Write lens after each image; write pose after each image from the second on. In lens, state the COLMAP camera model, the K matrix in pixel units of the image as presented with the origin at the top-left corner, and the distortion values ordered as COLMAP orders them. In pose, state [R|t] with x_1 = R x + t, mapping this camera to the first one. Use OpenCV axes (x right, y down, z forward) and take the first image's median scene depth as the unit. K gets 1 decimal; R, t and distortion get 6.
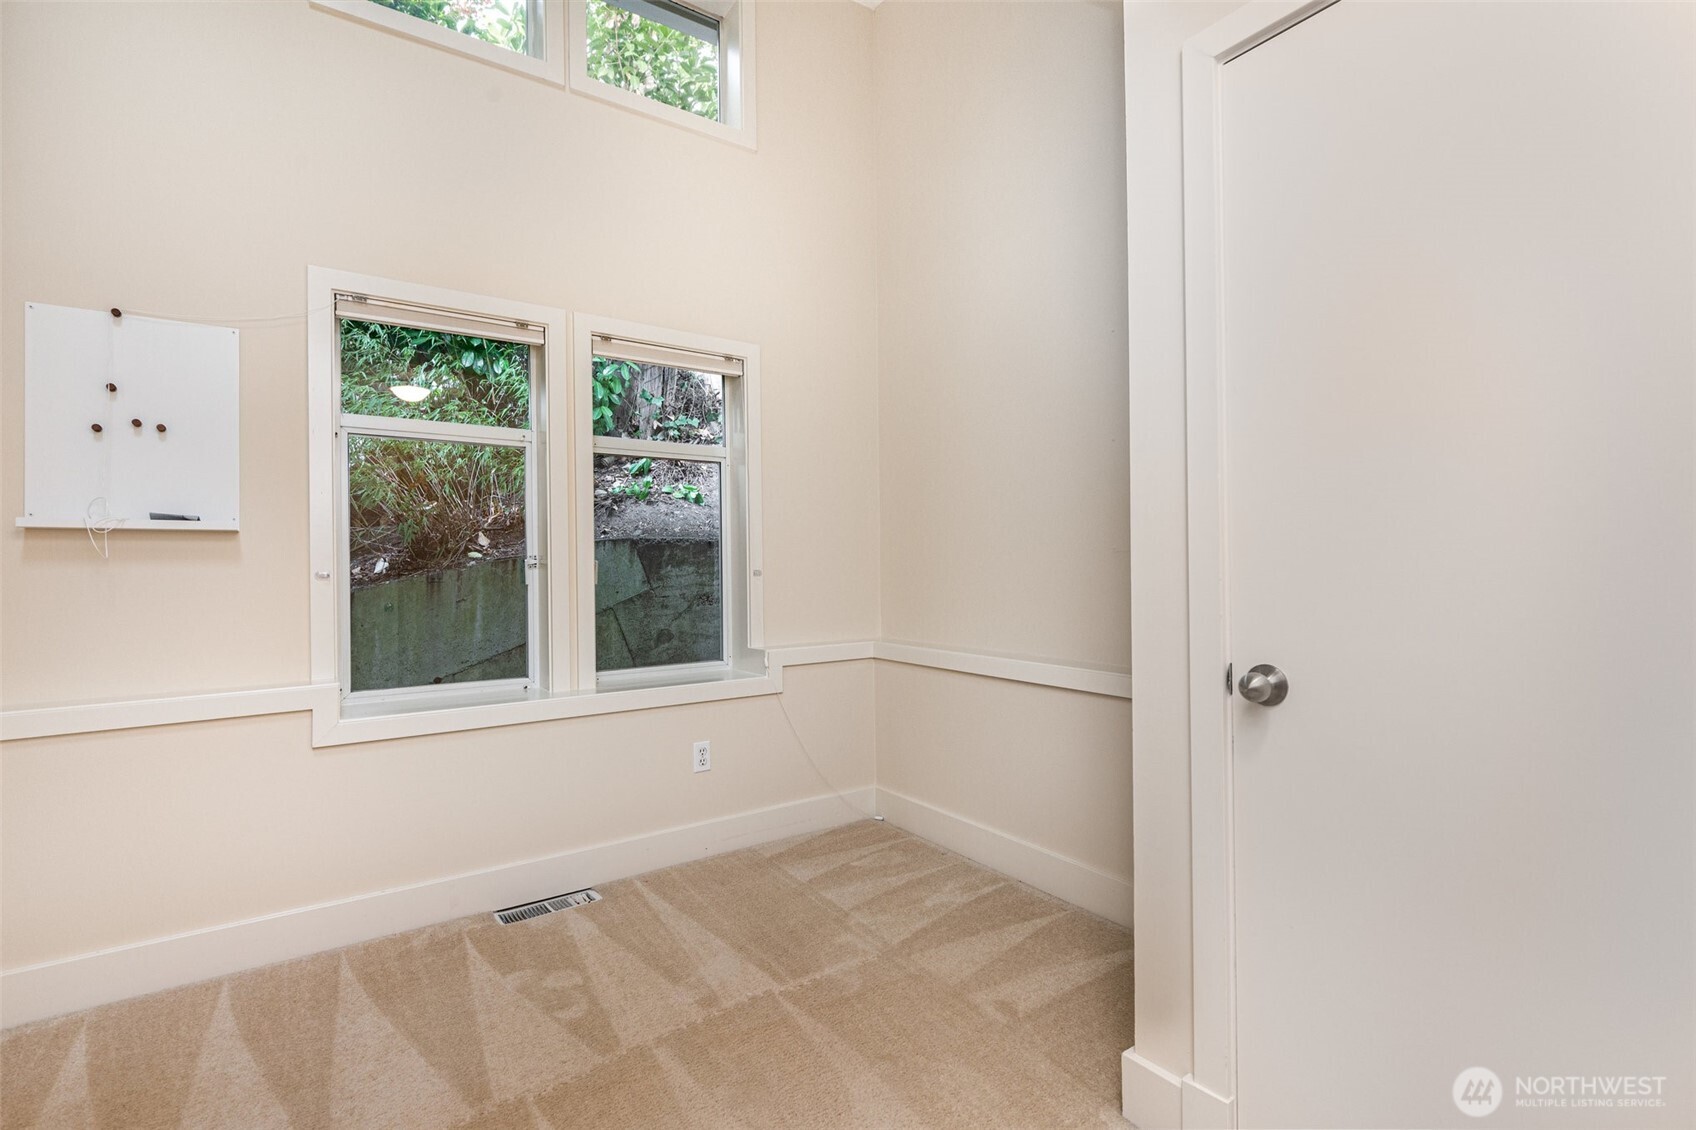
lens RADIAL K [[774.9, 0, 846.5], [0, 774.9, 522.8], [0, 0, 1]] dist [-0.000123, -0.000006]
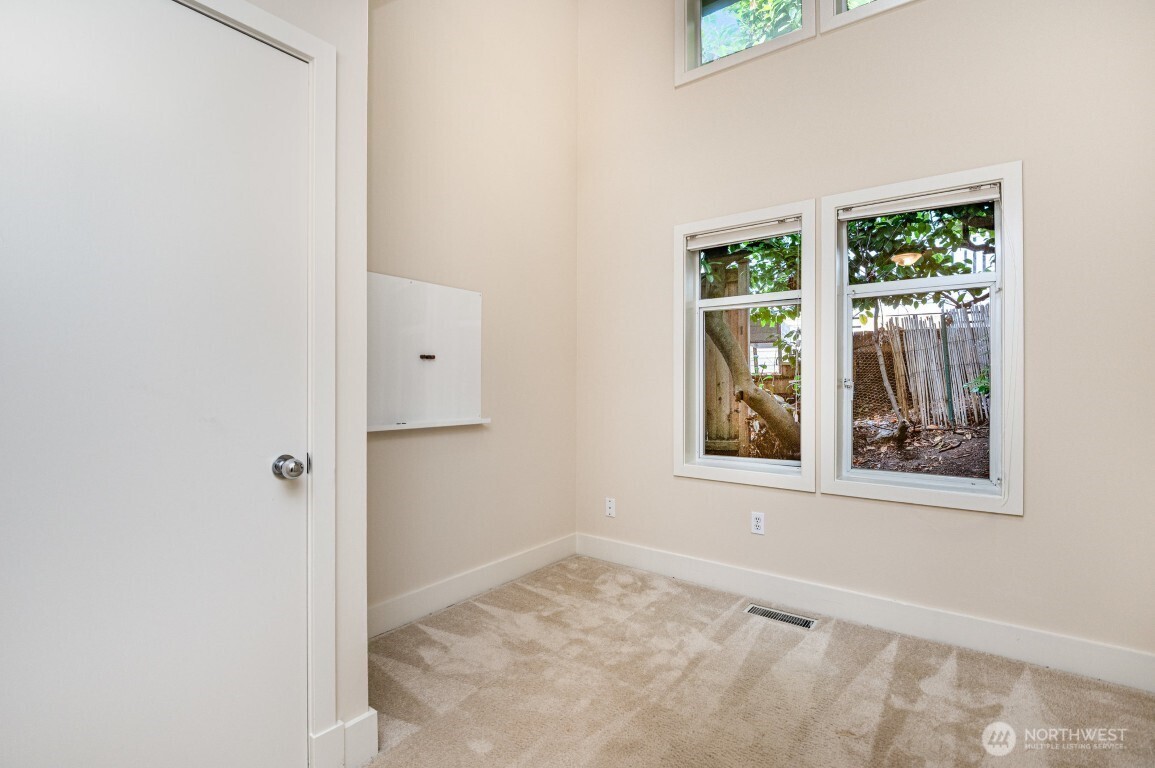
lens RADIAL K [[533.0, 0, 582.6], [0, 533.0, 378.1], [0, 0, 1]] dist [-0.000474, 0.000038]
pose [[0.308855, 0.001918, -0.951107, 0.456492], [0.043224, 0.998936, 0.016050, 0.013377], [0.950126, -0.046068, 0.308444, 0.320233]]
